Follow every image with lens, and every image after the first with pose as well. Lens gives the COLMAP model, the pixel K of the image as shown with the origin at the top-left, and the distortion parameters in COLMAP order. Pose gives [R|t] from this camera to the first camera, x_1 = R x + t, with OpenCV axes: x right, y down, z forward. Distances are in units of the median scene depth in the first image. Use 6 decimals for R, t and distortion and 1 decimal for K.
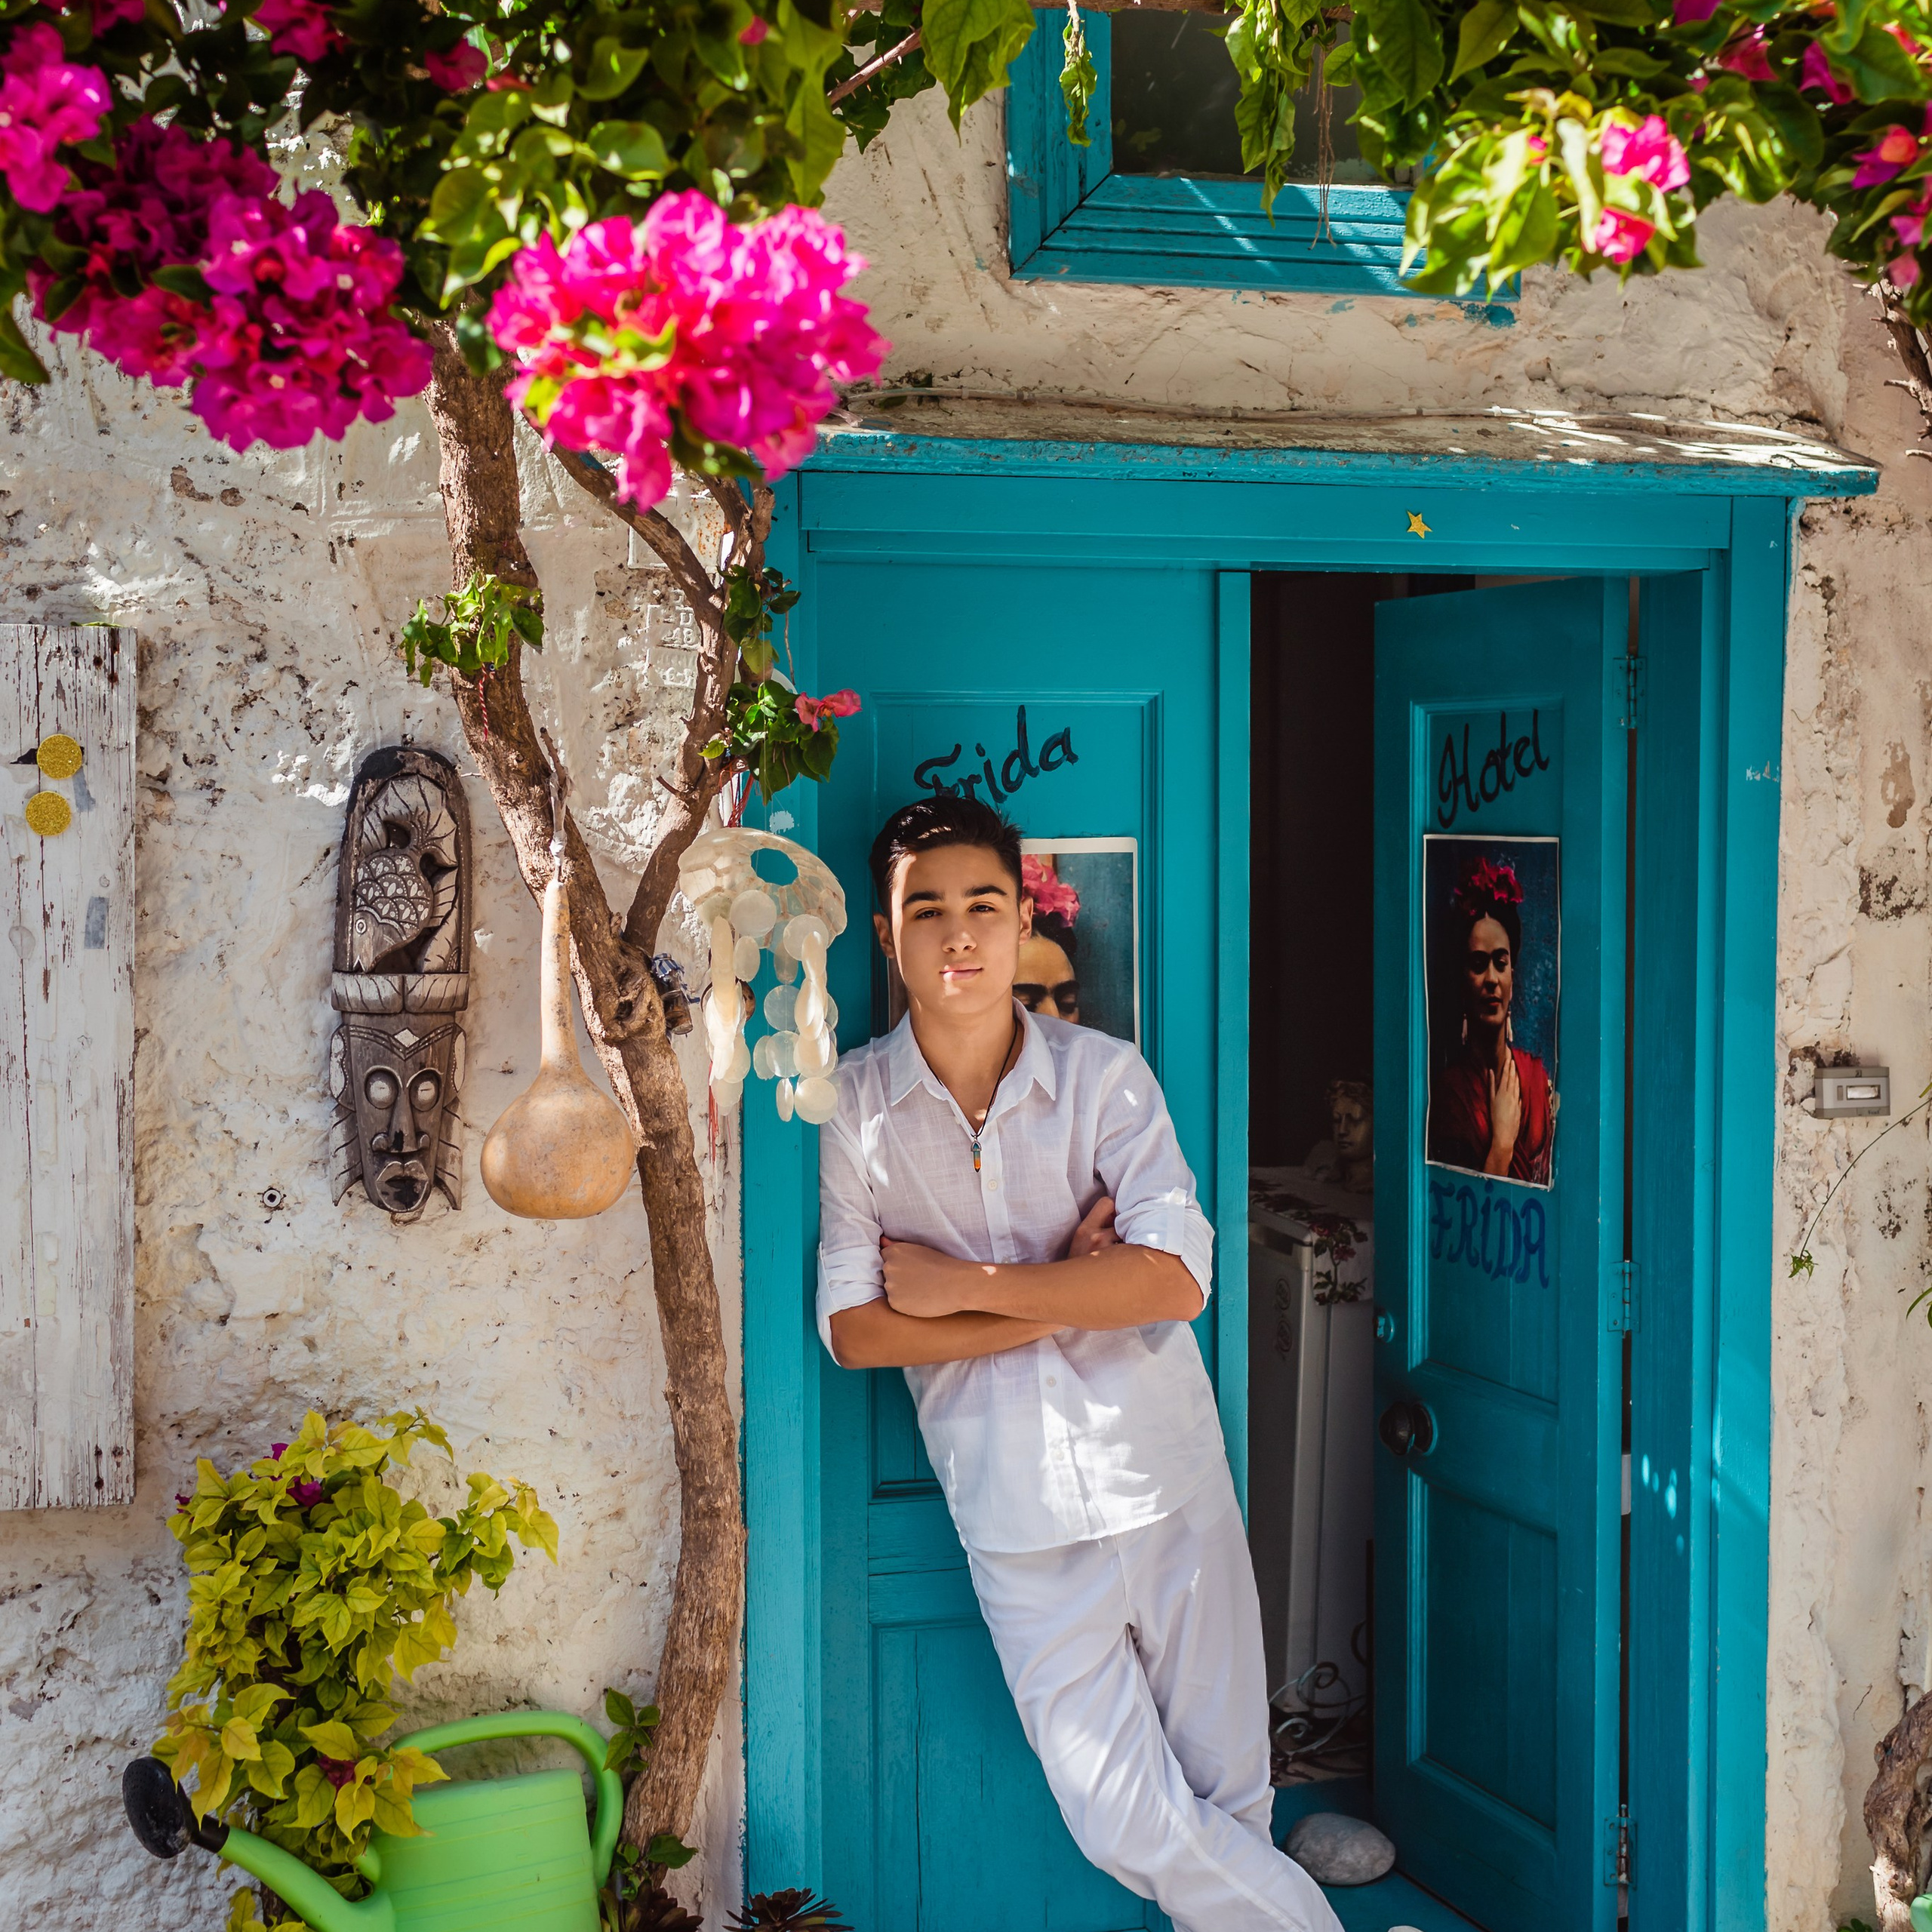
lens RADIAL K [[2993.0, 0, 965.4], [0, 2993.0, 859.7], [0, 0, 1]] dist [0.012059, -0.074082]
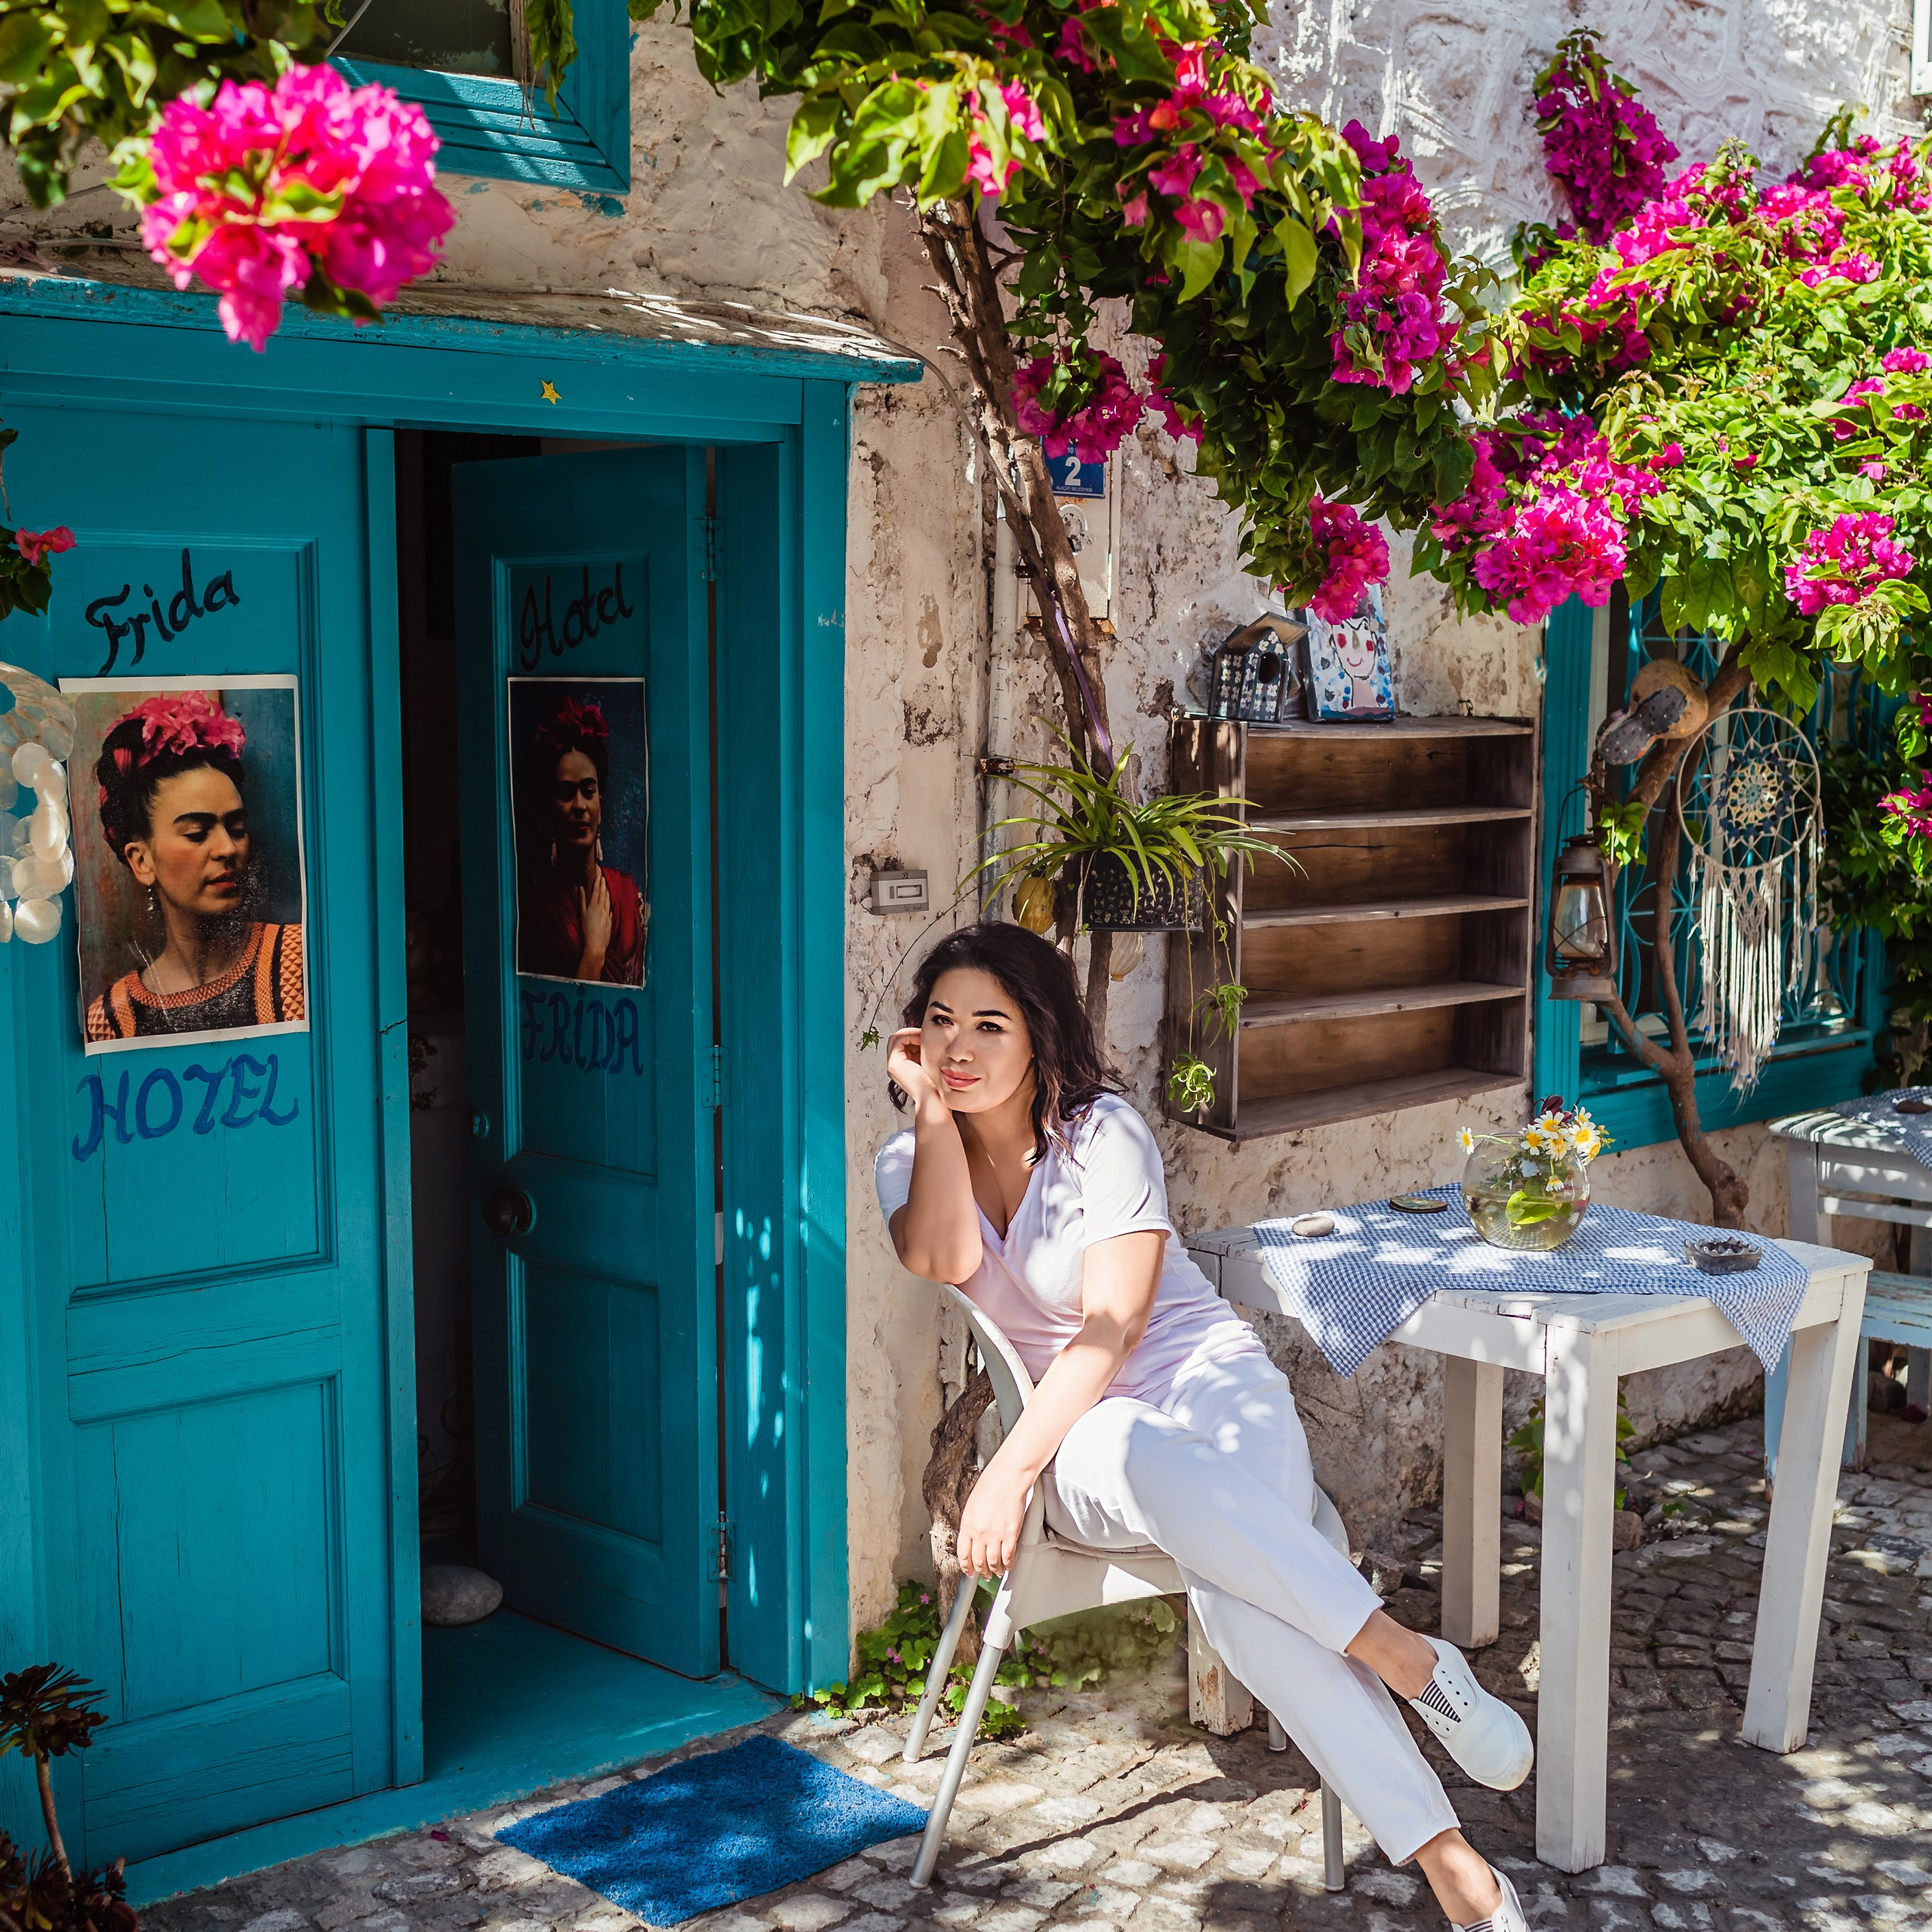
lens RADIAL K [[3111.7, 0, 928.3], [0, 3111.7, 958.0], [0, 0, 1]] dist [-0.000487, 0.029417]
pose [[0.895126, -0.038063, 0.444185, -0.241057], [0.010680, 0.997893, 0.063989, 0.025165], [-0.445685, -0.052535, 0.893647, -0.105959]]
